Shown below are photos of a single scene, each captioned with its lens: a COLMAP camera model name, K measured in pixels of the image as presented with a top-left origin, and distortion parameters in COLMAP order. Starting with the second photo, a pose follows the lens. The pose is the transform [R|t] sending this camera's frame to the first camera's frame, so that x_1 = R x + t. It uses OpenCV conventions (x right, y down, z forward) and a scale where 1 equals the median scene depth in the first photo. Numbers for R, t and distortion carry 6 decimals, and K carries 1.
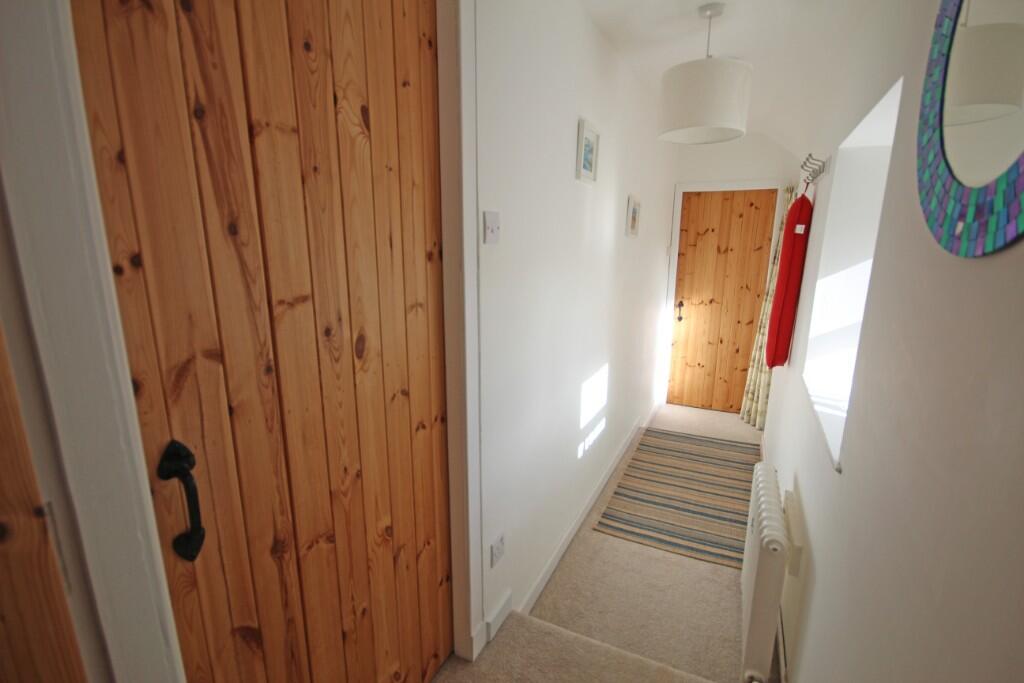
lens RADIAL K [[471.4, 0, 517.5], [0, 471.4, 342.6], [0, 0, 1]] dist [0.010274, -0.013816]
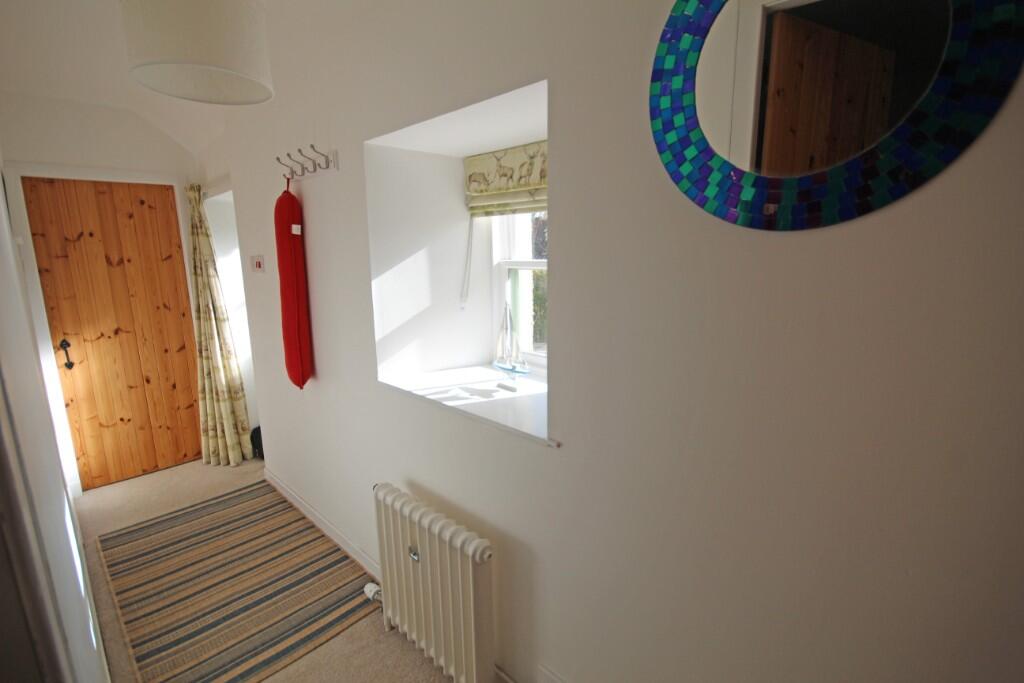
lens RADIAL K [[471.4, 0, 517.5], [0, 471.4, 342.6], [0, 0, 1]] dist [0.010274, -0.013816]
pose [[0.309448, -0.196490, 0.930394, -0.082108], [0.219838, 0.966695, 0.131039, -0.031515], [-0.925156, 0.163987, 0.342338, 0.185823]]
